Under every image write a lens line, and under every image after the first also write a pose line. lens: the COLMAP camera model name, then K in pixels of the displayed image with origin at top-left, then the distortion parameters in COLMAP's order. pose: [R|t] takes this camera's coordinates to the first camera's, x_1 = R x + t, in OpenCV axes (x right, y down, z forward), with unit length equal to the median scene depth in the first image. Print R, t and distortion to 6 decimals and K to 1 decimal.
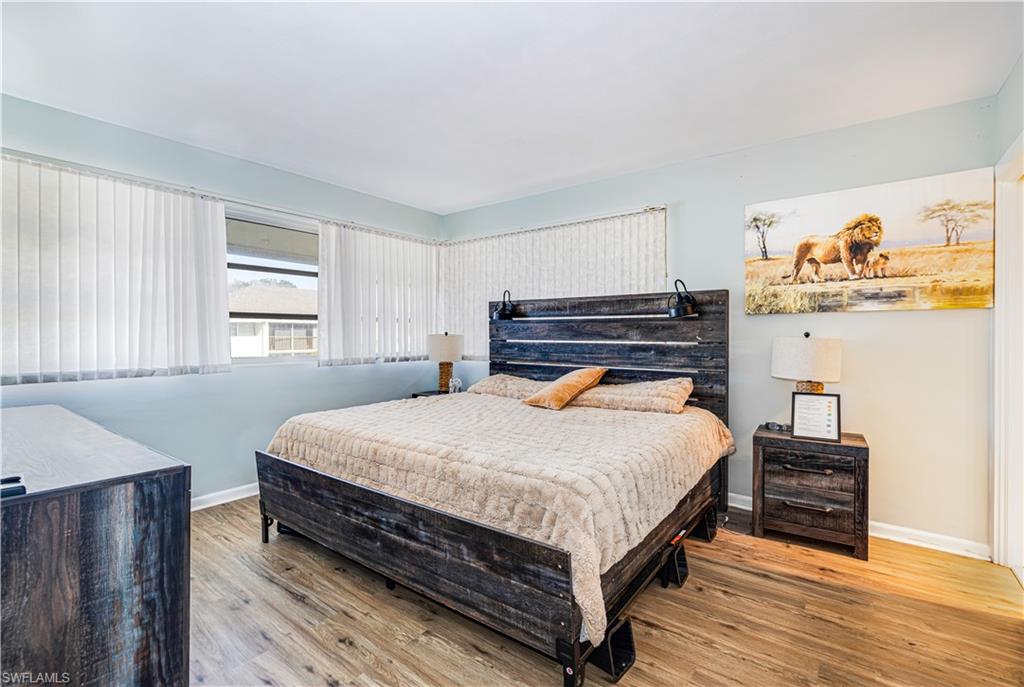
lens RADIAL K [[458.0, 0, 513.0], [0, 458.0, 341.5], [0, 0, 1]] dist [-0.001464, -0.000477]
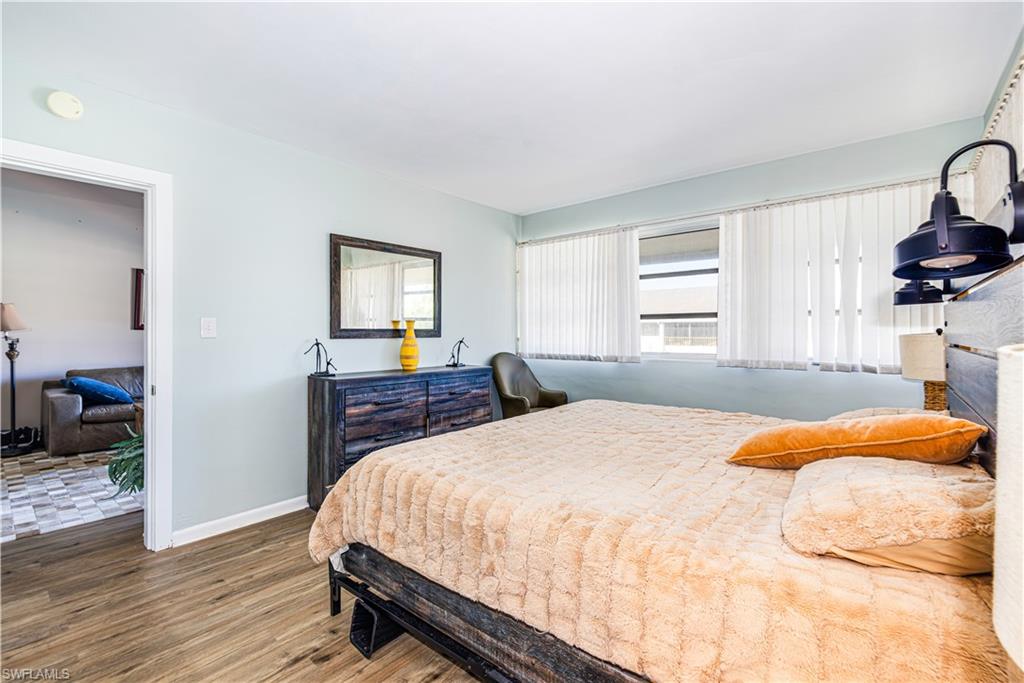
lens RADIAL K [[458.0, 0, 511.3], [0, 458.0, 332.7], [0, 0, 1]] dist [-0.001464, -0.000477]
pose [[-0.041778, 0.004336, -0.999117, 0.550677], [-0.011502, 0.999922, 0.004820, -0.015415], [0.999061, 0.011693, -0.041725, 0.610929]]
